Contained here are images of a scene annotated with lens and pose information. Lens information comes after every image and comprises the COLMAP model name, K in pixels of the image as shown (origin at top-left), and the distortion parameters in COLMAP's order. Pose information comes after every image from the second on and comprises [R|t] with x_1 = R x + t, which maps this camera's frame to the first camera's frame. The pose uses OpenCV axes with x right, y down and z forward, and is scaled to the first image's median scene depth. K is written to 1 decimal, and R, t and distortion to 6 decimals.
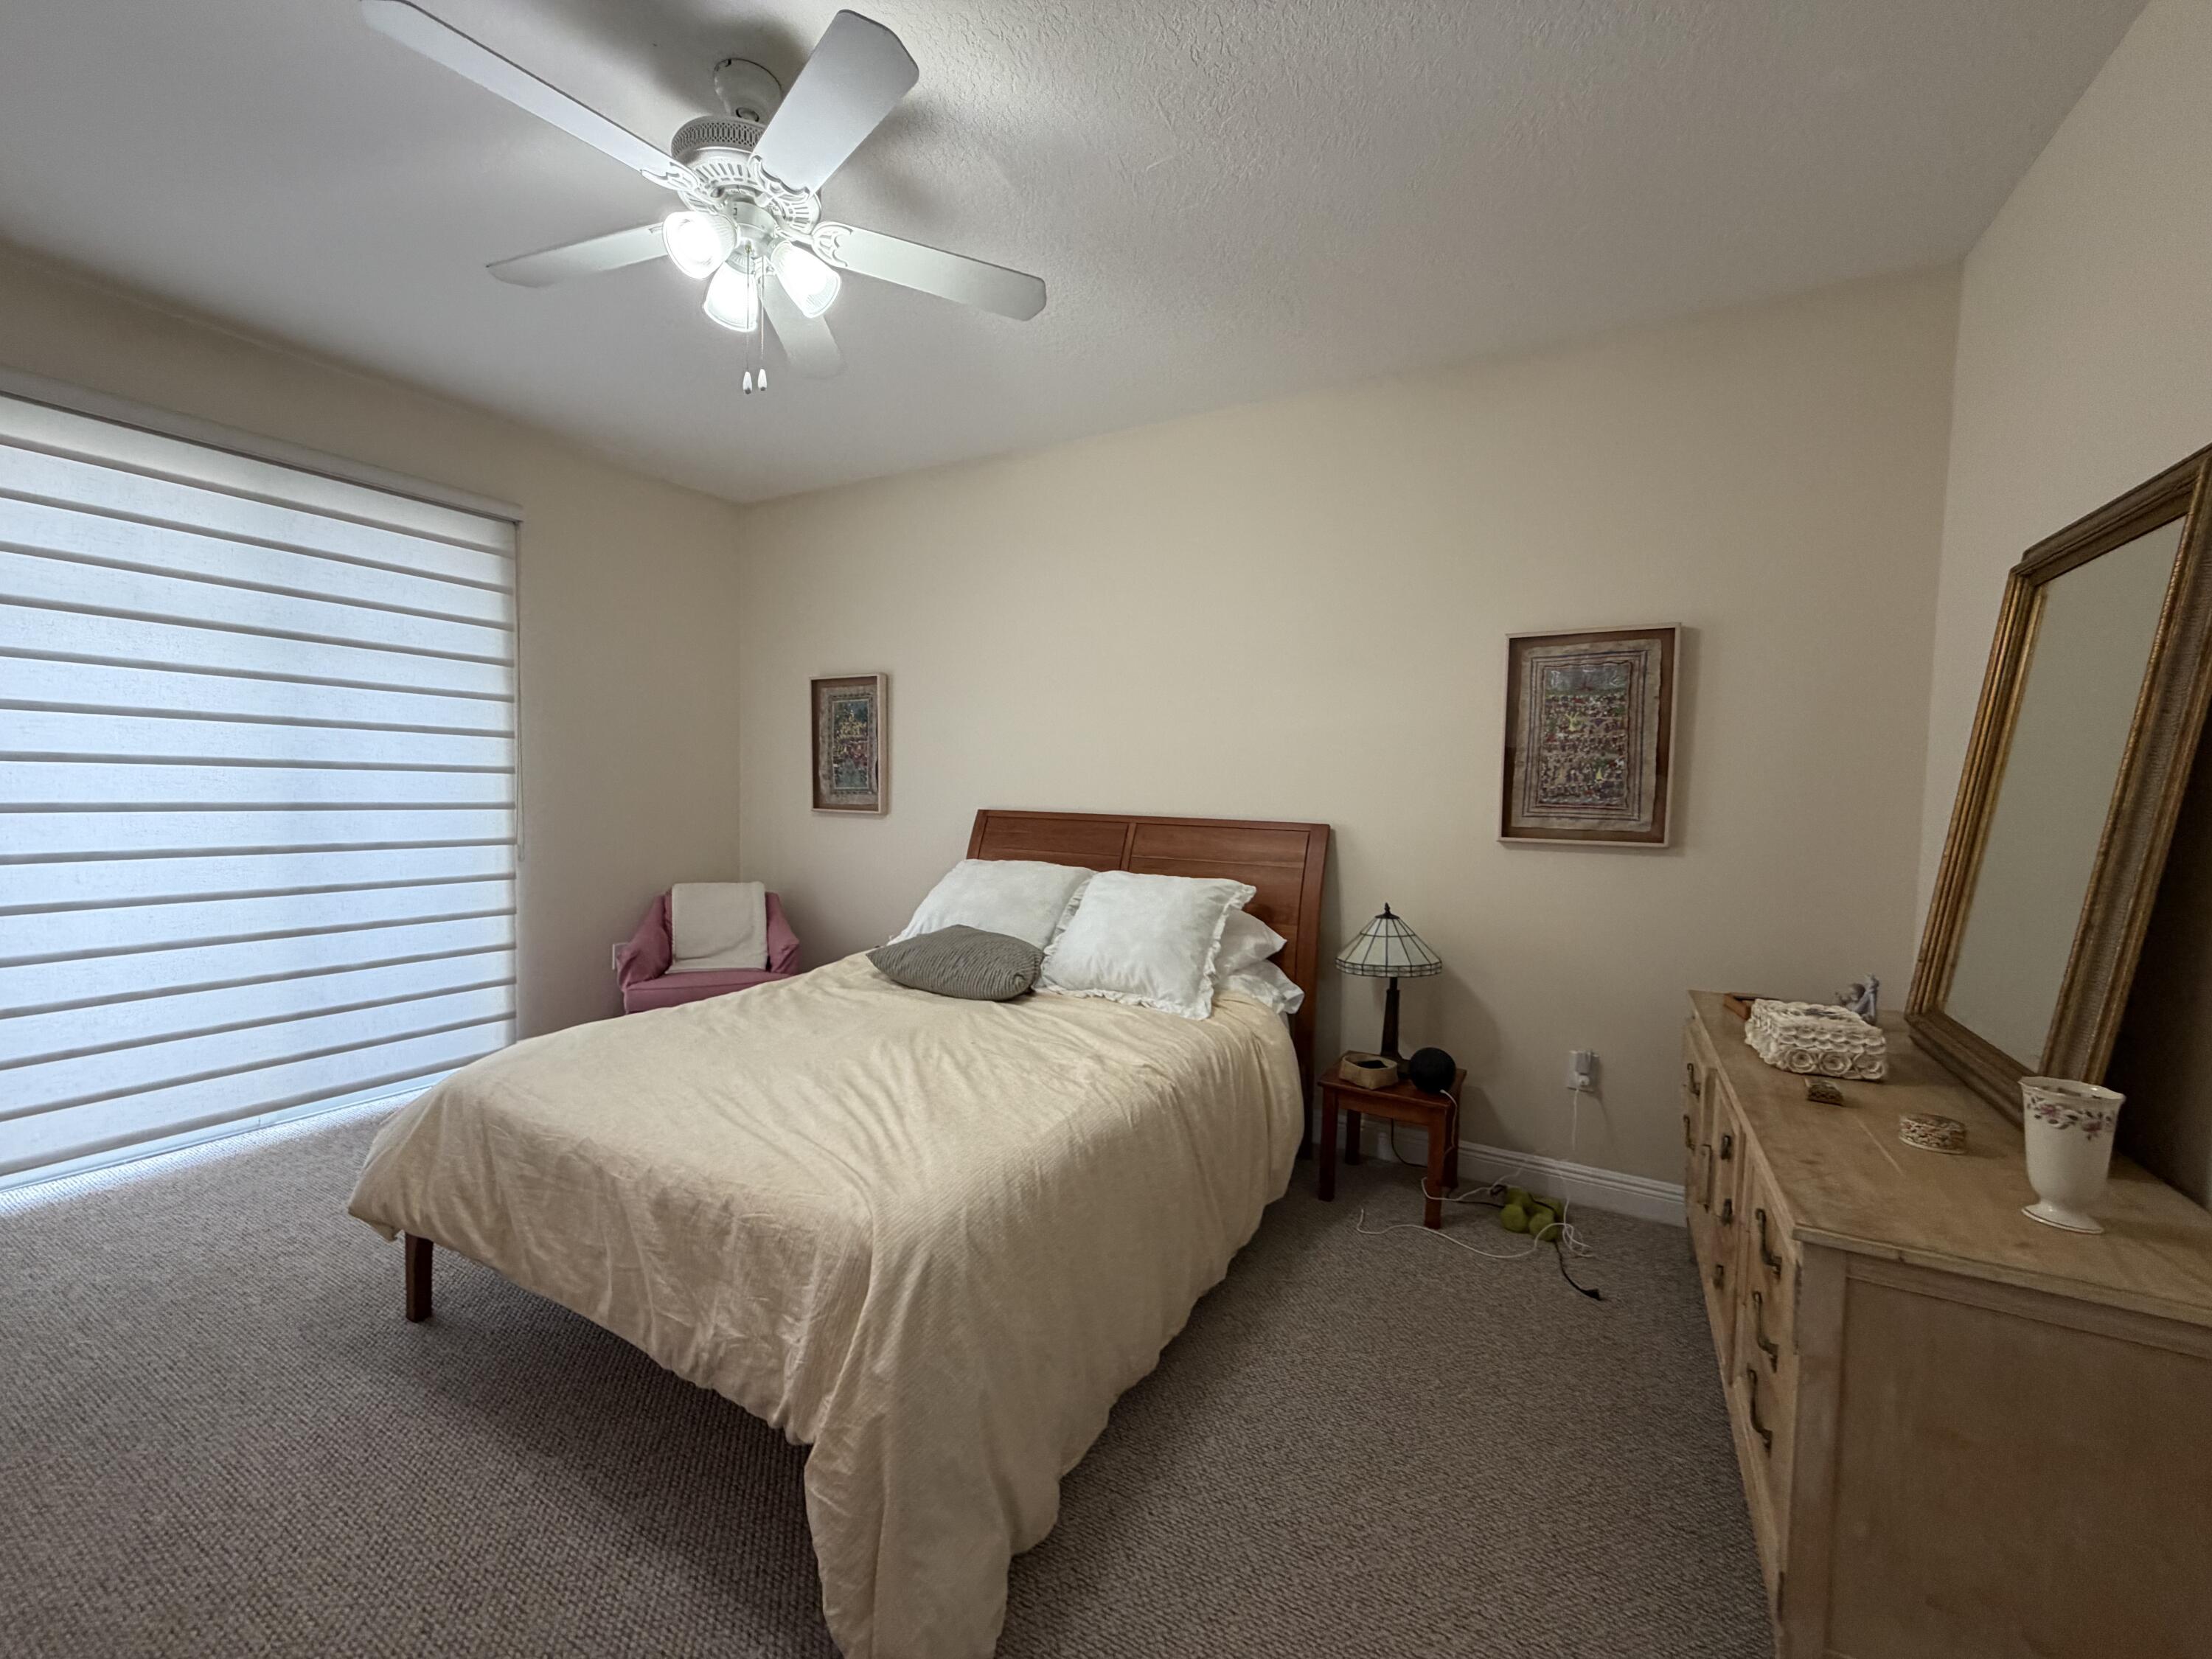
lens RADIAL K [[881.6, 0, 1106.0], [0, 881.6, 830.7], [0, 0, 1]] dist [-0.000804, 0.000083]
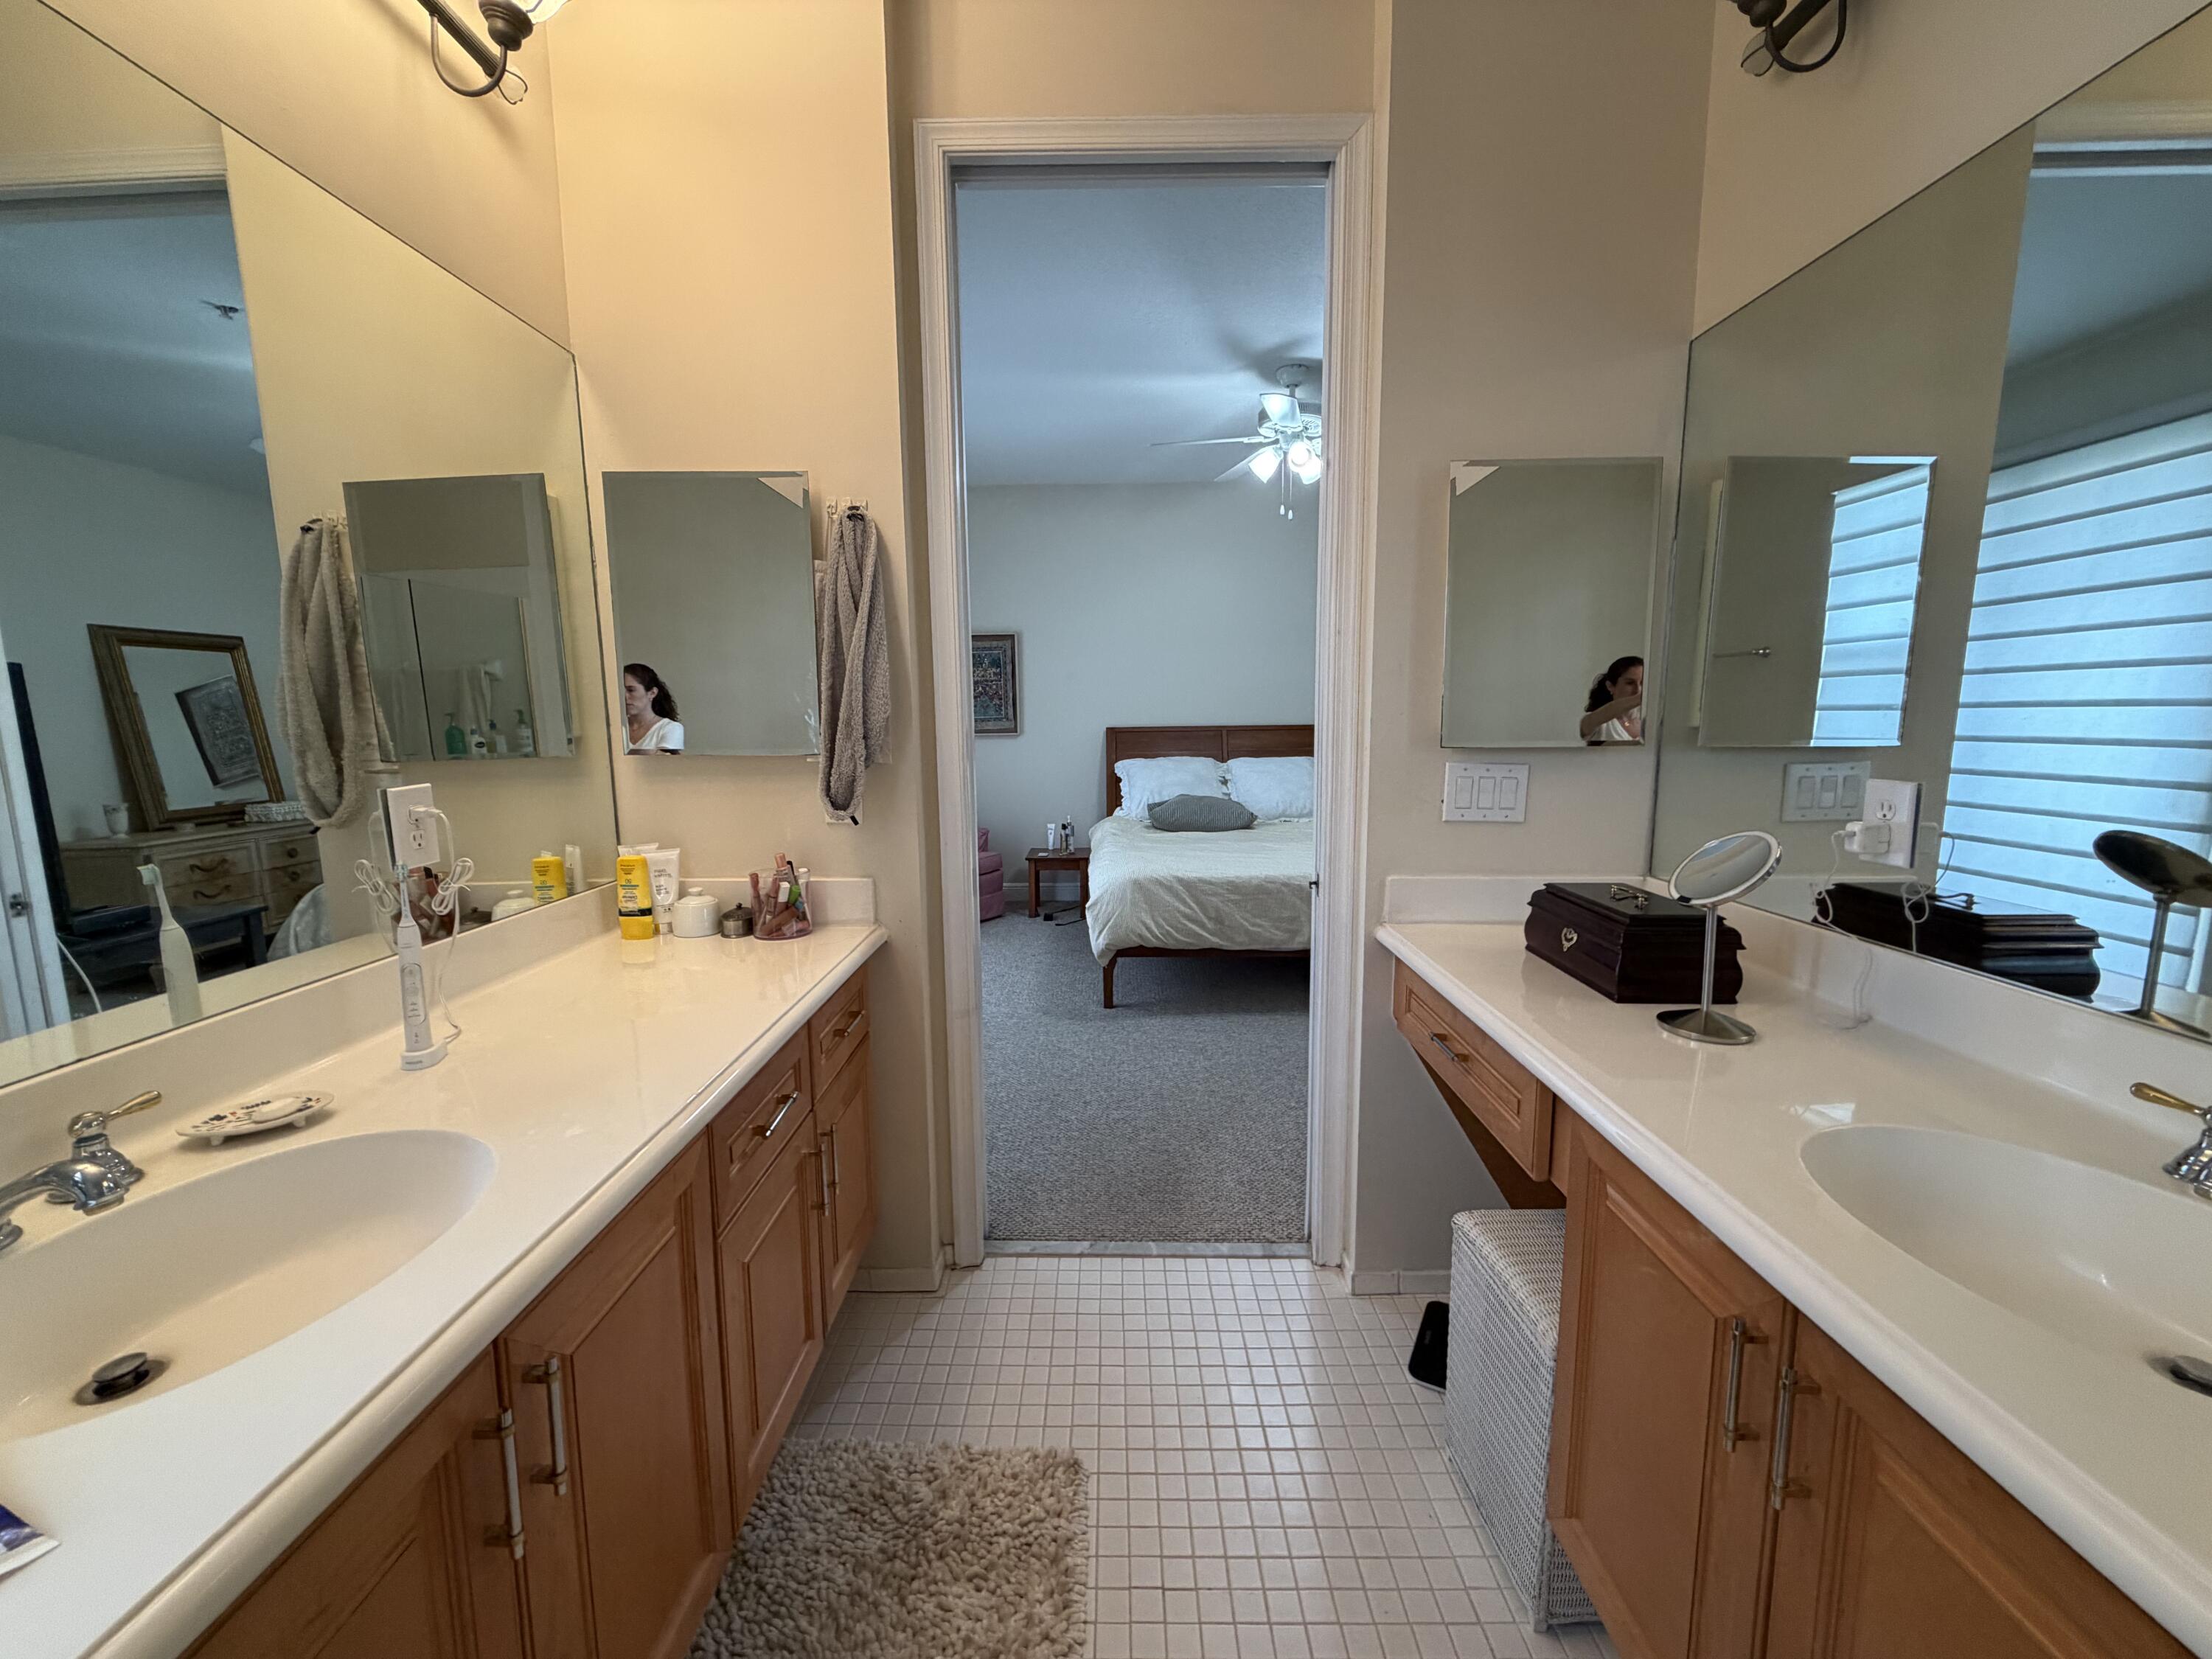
lens RADIAL K [[881.6, 0, 1114.6], [0, 881.6, 830.0], [0, 0, 1]] dist [-0.000804, 0.000083]
pose [[0.872461, -0.101894, 0.477943, -1.006879], [0.057437, 0.992623, 0.106772, -0.011811], [-0.485297, -0.065703, 0.871877, -0.379265]]
